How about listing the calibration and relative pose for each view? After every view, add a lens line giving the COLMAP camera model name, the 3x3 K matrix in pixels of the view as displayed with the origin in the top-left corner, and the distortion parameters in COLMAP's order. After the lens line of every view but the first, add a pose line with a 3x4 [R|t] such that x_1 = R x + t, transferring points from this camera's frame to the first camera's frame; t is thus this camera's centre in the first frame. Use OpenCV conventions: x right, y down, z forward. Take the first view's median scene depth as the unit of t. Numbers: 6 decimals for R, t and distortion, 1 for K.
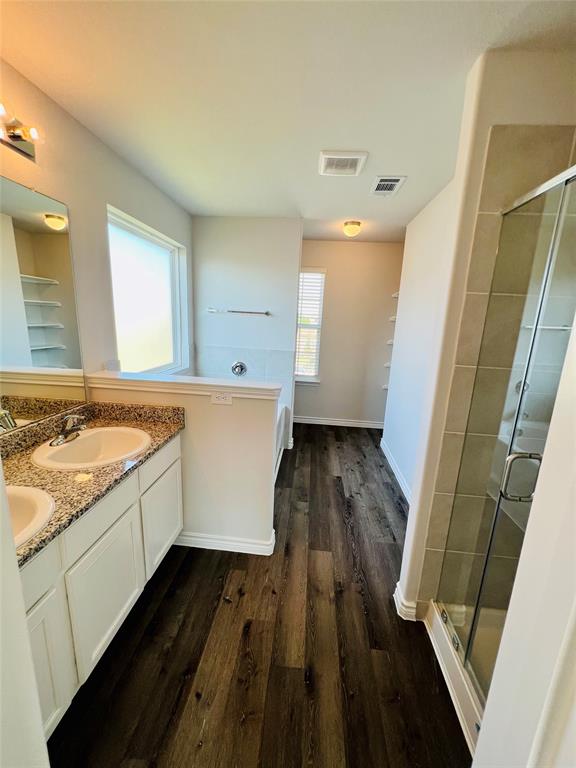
lens RADIAL K [[307.0, 0, 290.5], [0, 307.0, 382.7], [0, 0, 1]] dist [-0.002719, 0.000168]
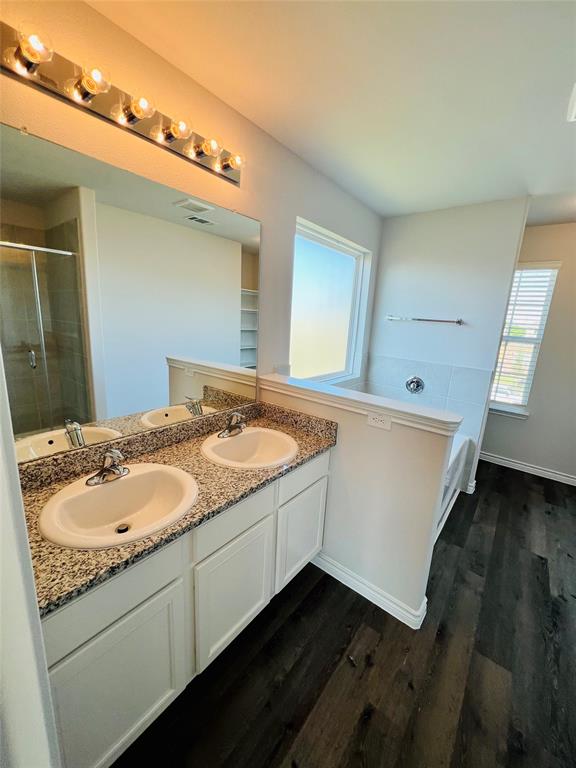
lens RADIAL K [[307.5, 0, 289.5], [0, 307.5, 382.8], [0, 0, 1]] dist [-0.005582, 0.000531]
pose [[0.832401, 0.117555, -0.541563, 0.010860], [-0.131056, 0.991280, 0.013735, -0.021412], [0.538455, 0.059542, 0.840548, 0.098897]]
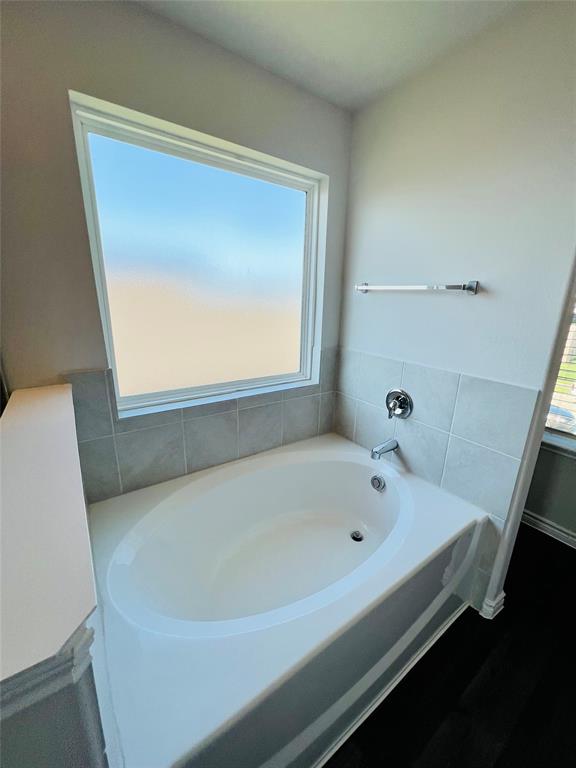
lens RADIAL K [[307.5, 0, 289.5], [0, 307.5, 382.8], [0, 0, 1]] dist [-0.005582, 0.000531]
pose [[0.644039, 0.170298, -0.745797, 0.112049], [-0.152256, 0.983937, 0.093194, -0.125839], [0.749688, 0.053531, 0.659623, 0.687926]]
